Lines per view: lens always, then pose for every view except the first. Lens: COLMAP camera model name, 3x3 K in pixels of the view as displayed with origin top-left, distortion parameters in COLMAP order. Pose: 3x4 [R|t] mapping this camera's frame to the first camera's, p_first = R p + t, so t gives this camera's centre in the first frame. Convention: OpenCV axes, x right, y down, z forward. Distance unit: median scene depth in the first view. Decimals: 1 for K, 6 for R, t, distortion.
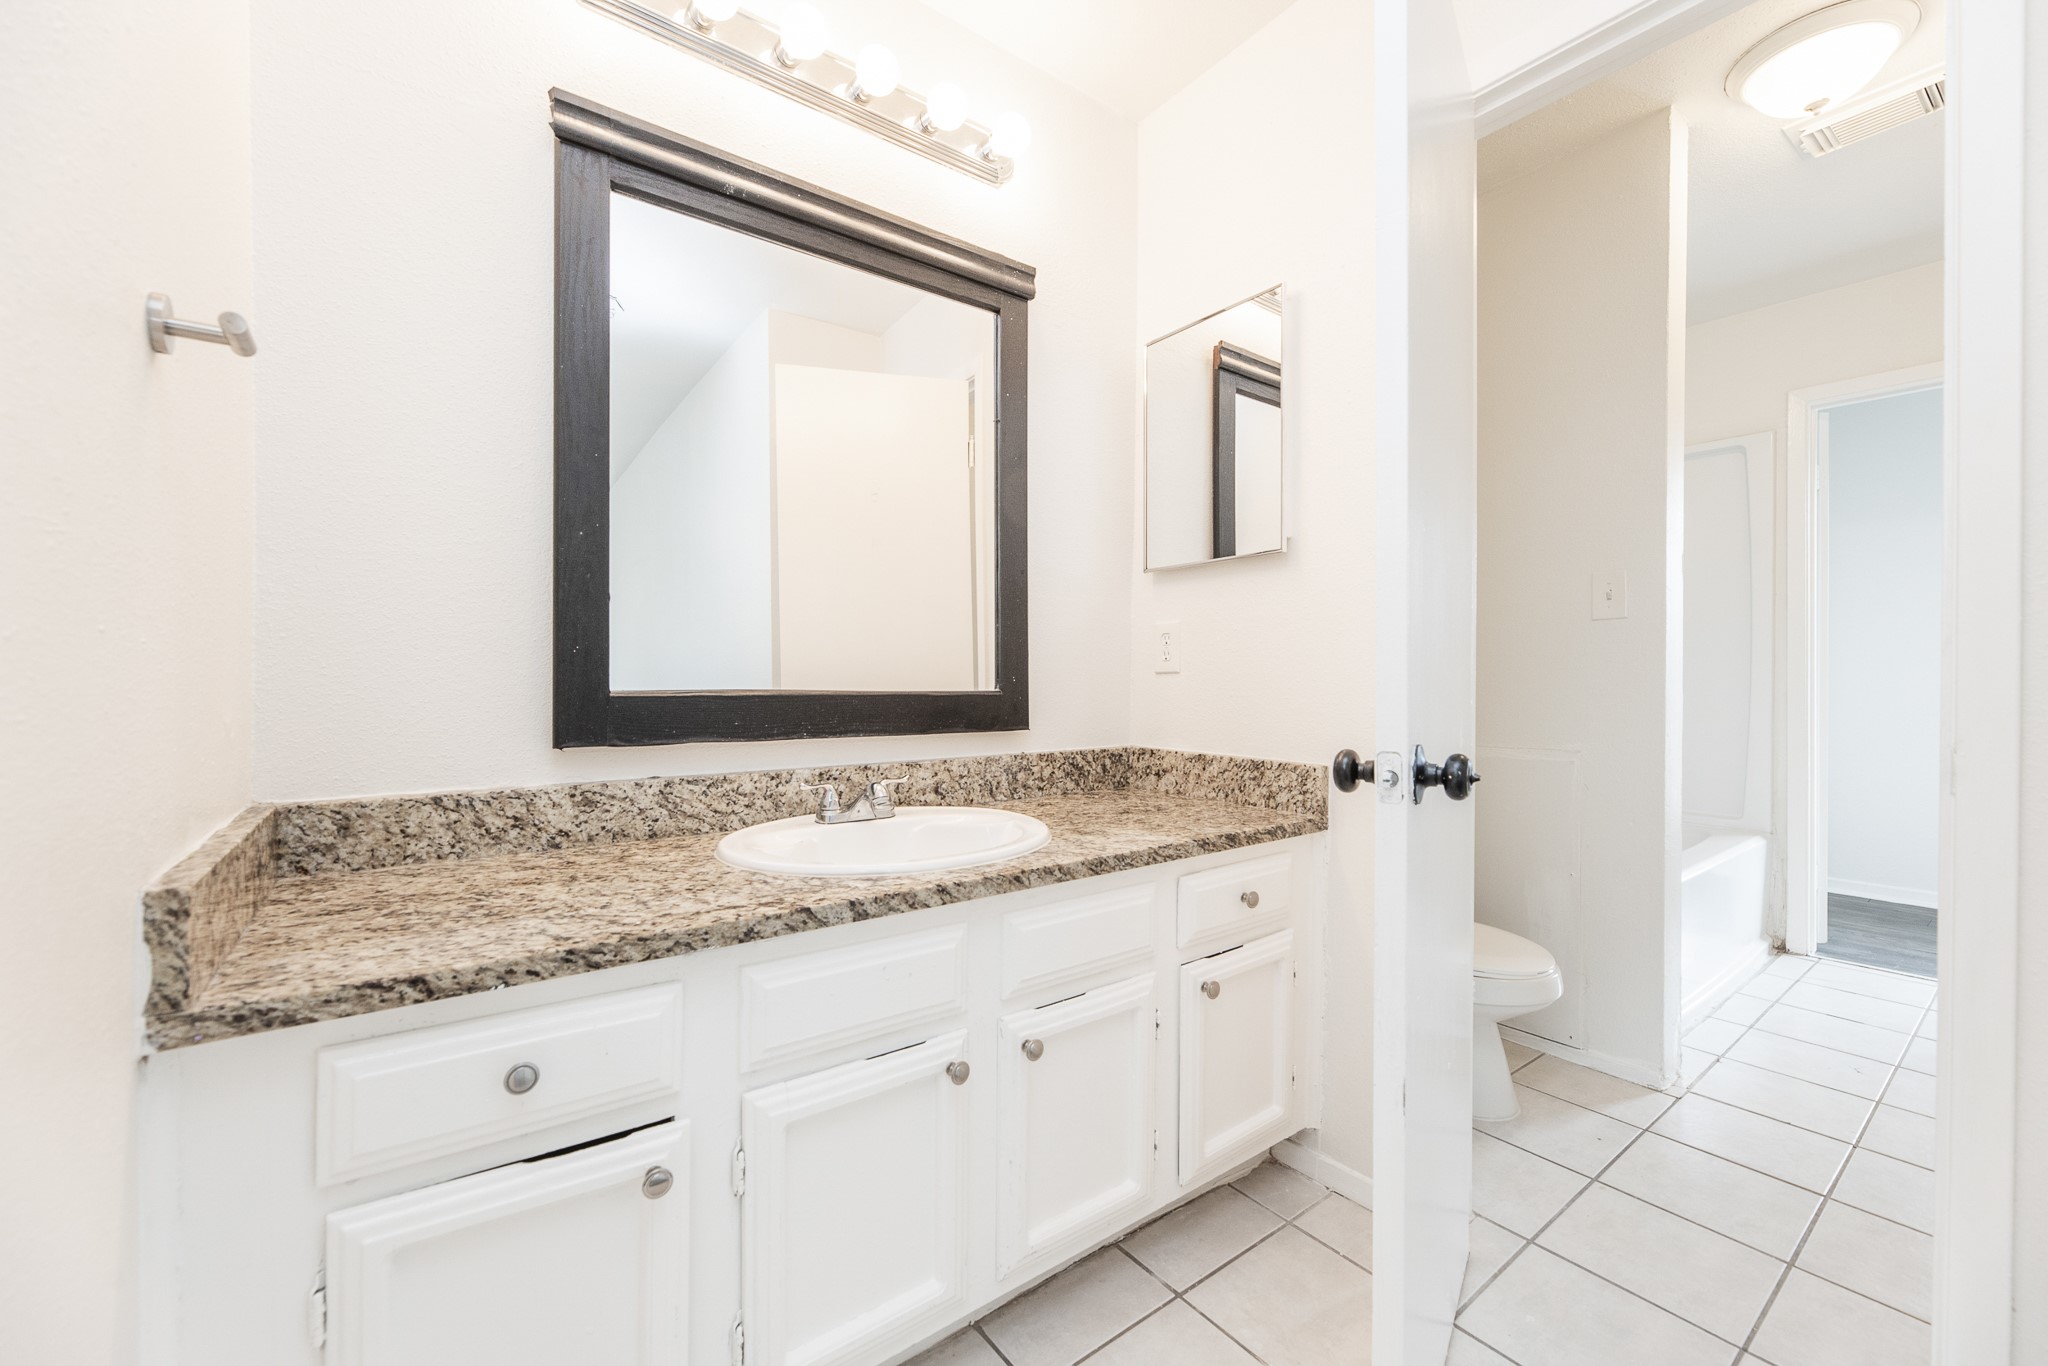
lens RADIAL K [[824.2, 0, 1030.0], [0, 824.2, 692.0], [0, 0, 1]] dist [-0.003526, 0.000204]
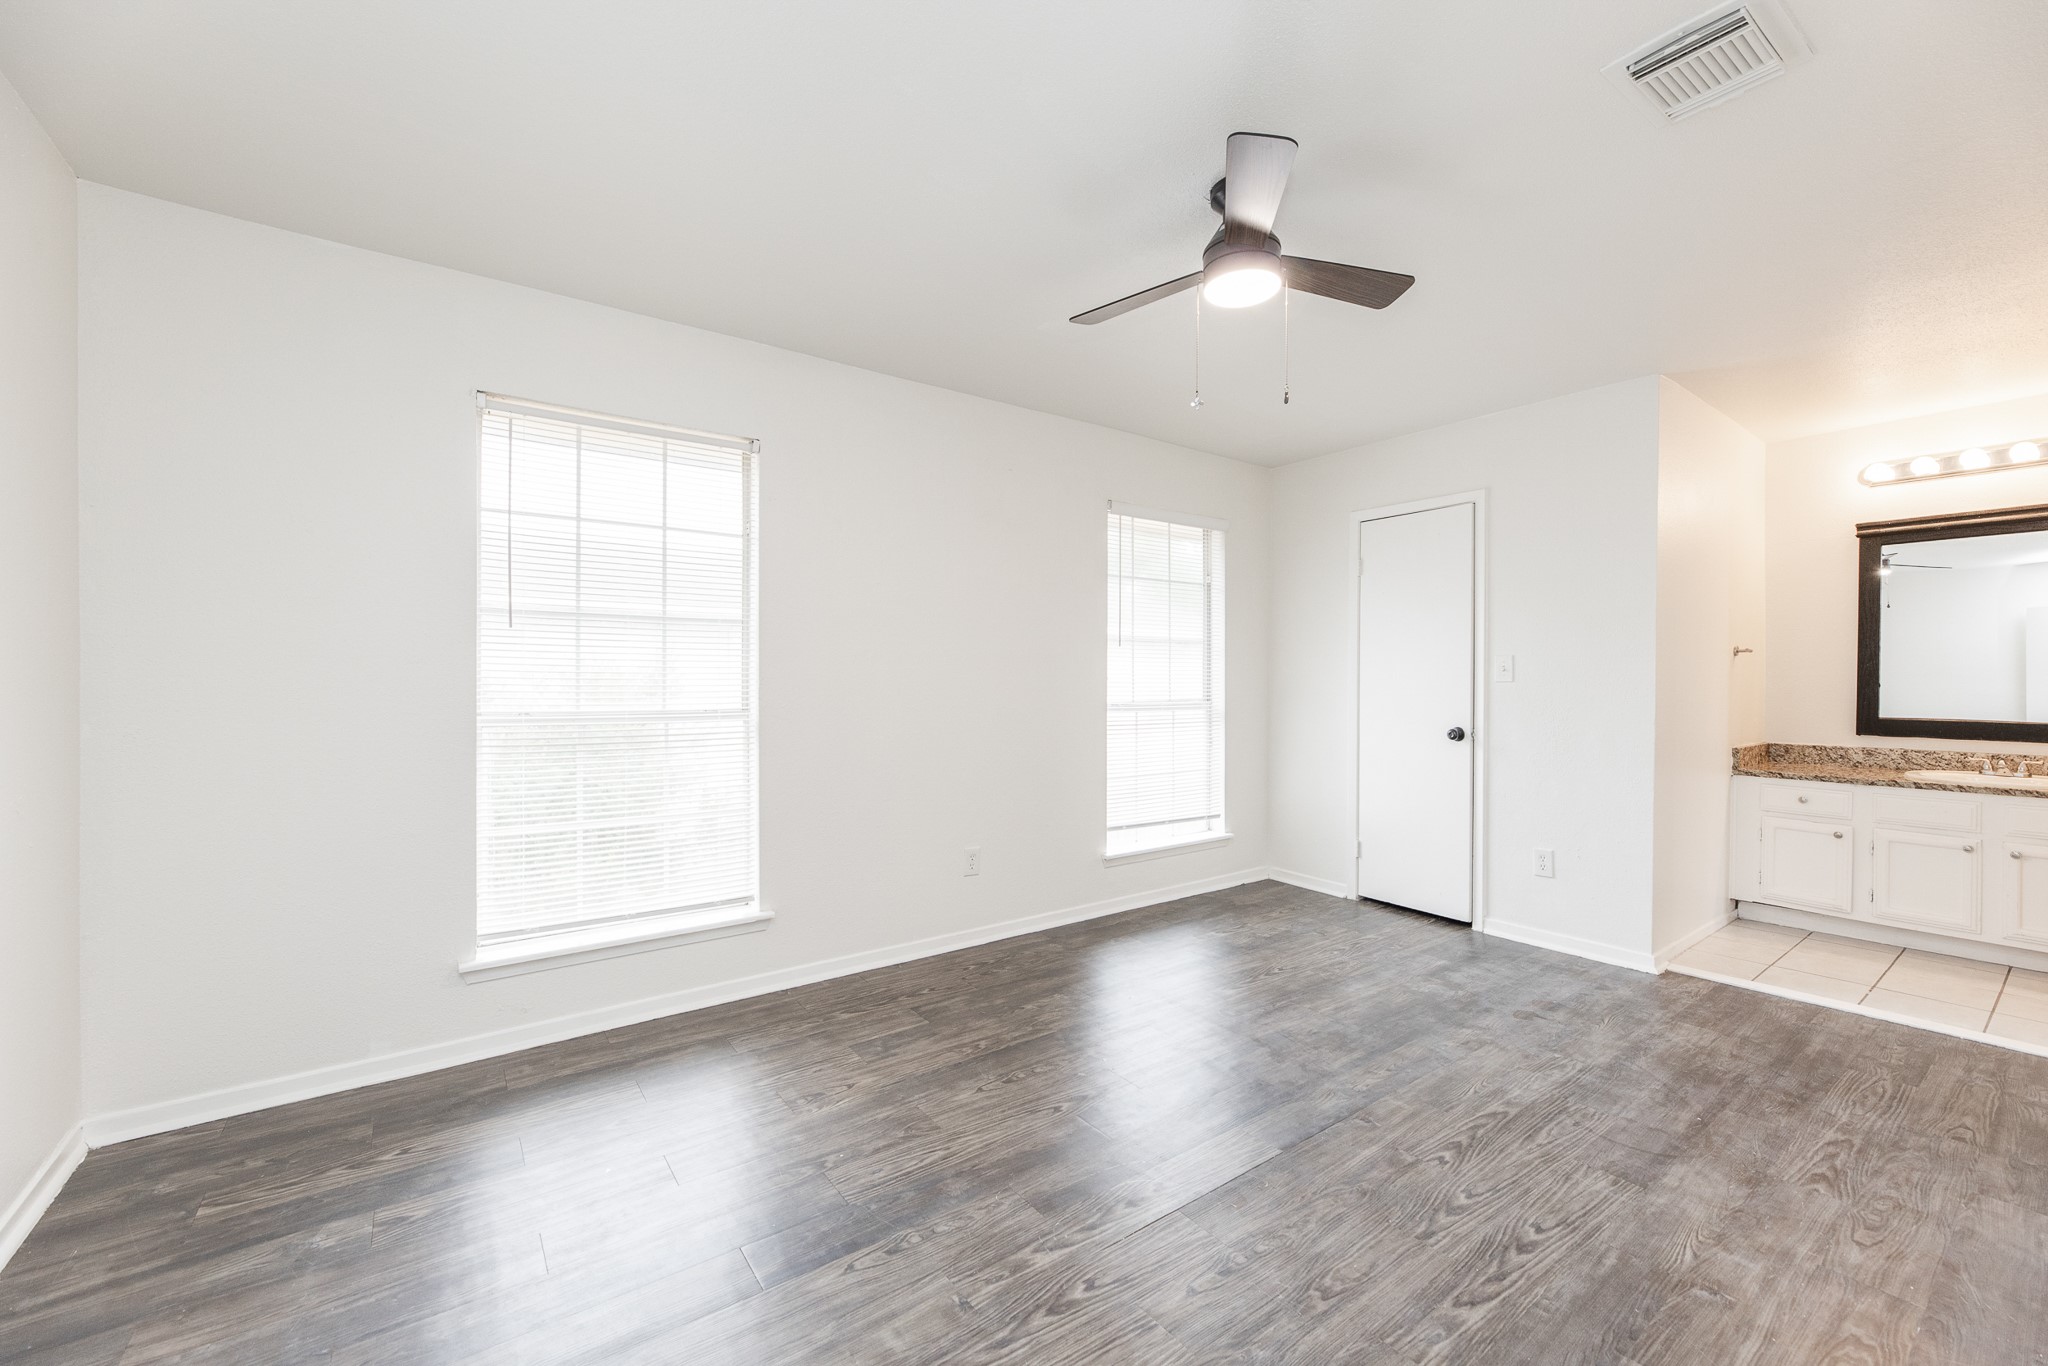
lens RADIAL K [[824.2, 0, 1050.0], [0, 824.2, 680.1], [0, 0, 1]] dist [-0.003526, 0.000204]
pose [[0.004424, -0.002376, -0.999987, 2.408034], [-0.023804, 0.999714, -0.002481, -0.054192], [0.999707, 0.023814, 0.004367, -1.972213]]
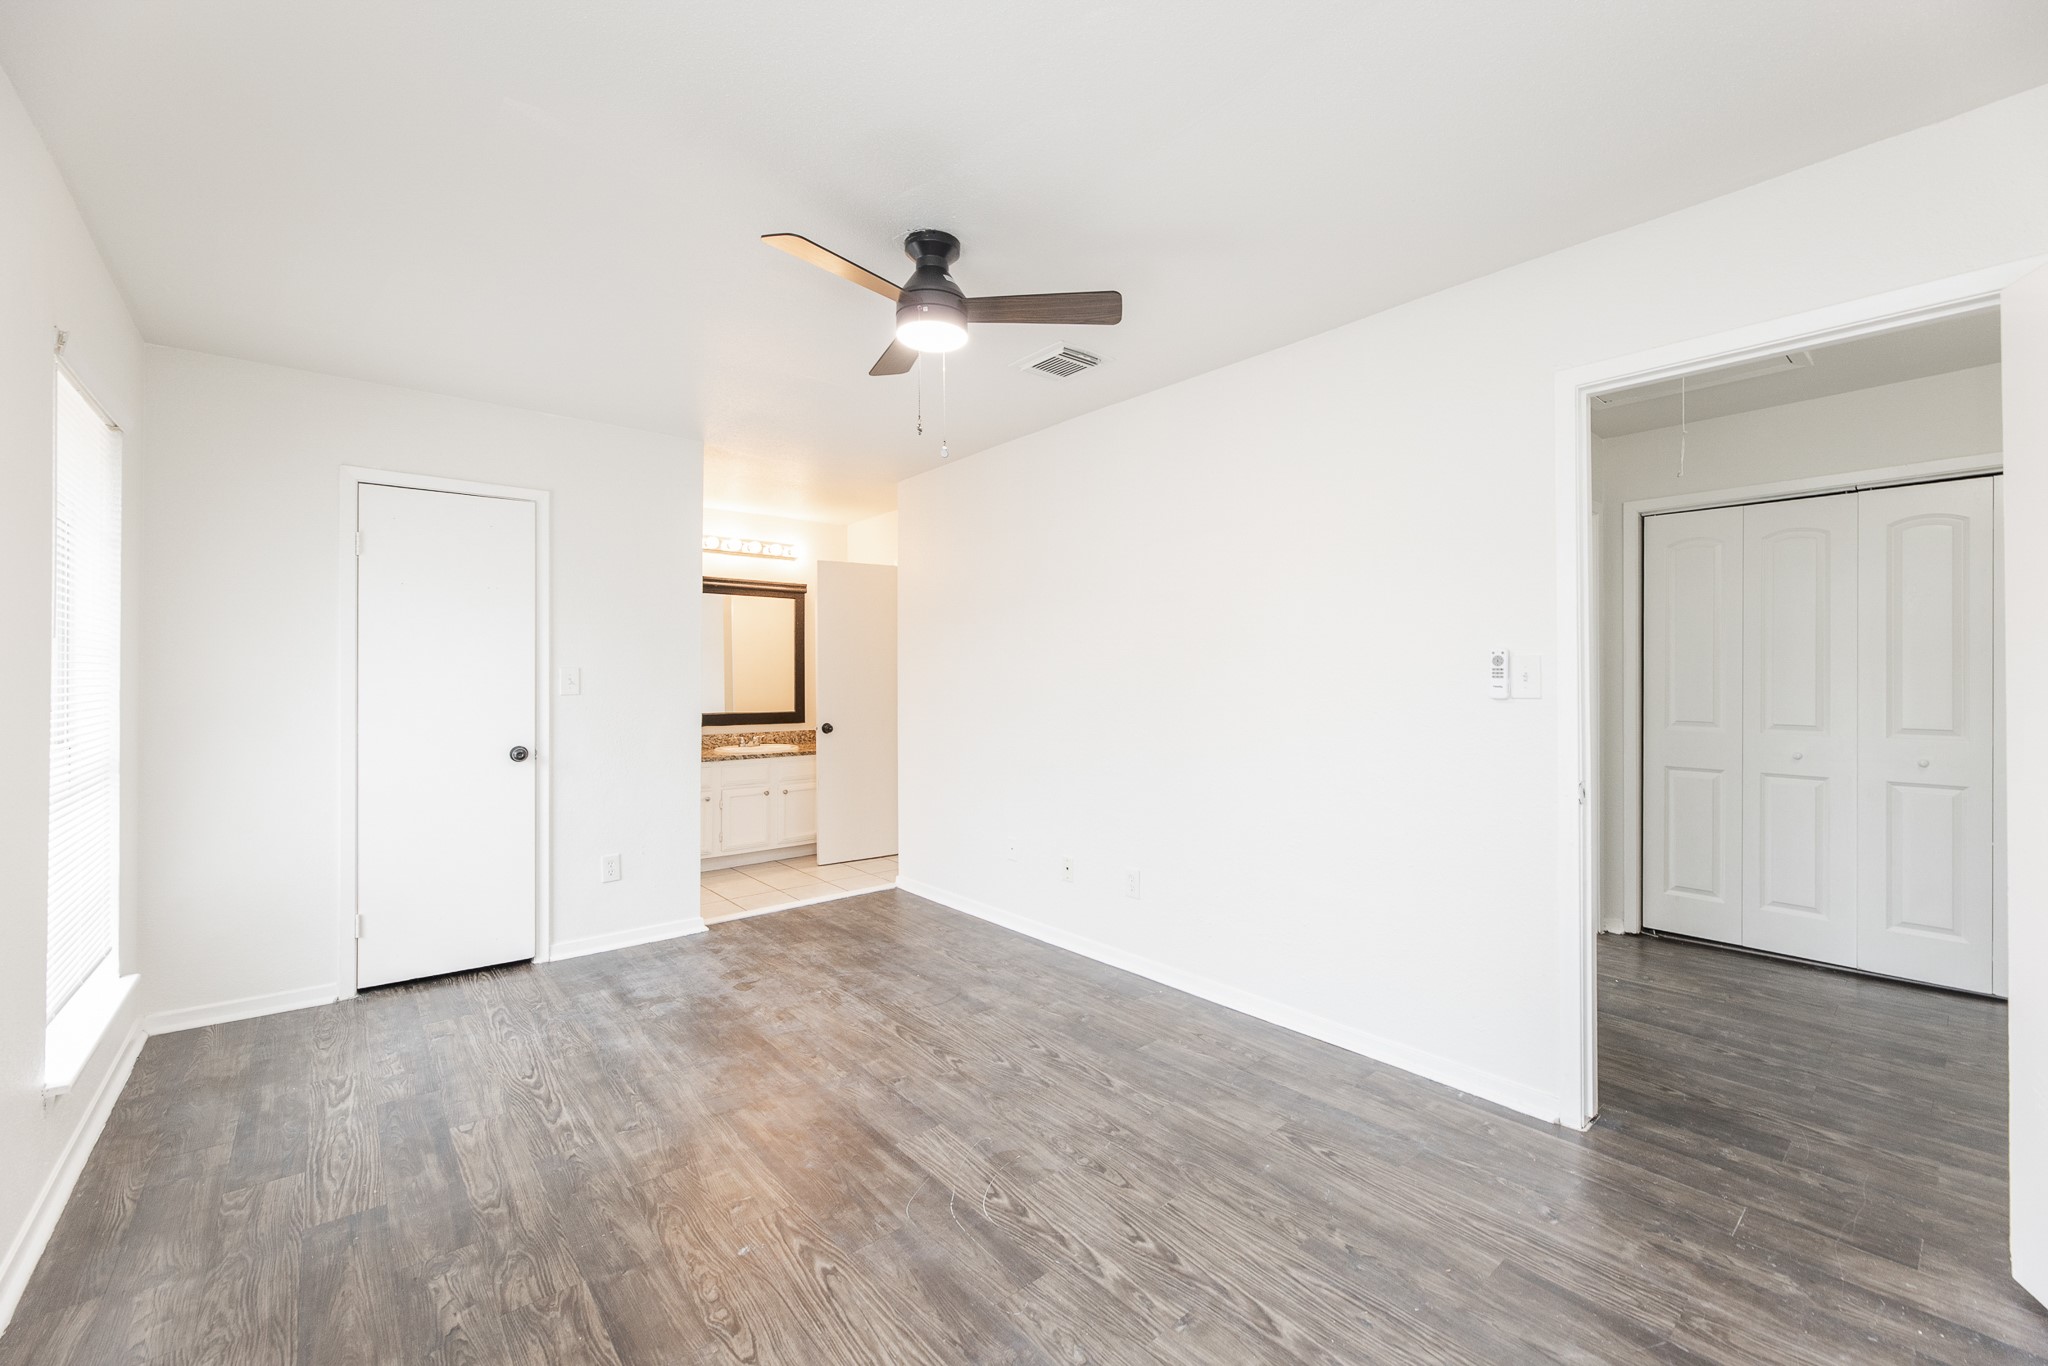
lens RADIAL K [[824.2, 0, 1036.4], [0, 824.2, 678.7], [0, 0, 1]] dist [-0.003526, 0.000204]
pose [[0.998046, -0.006534, 0.062145, 0.985134], [0.007768, 0.999777, -0.019642, -0.081012], [-0.062003, 0.020086, 0.997874, -3.239663]]
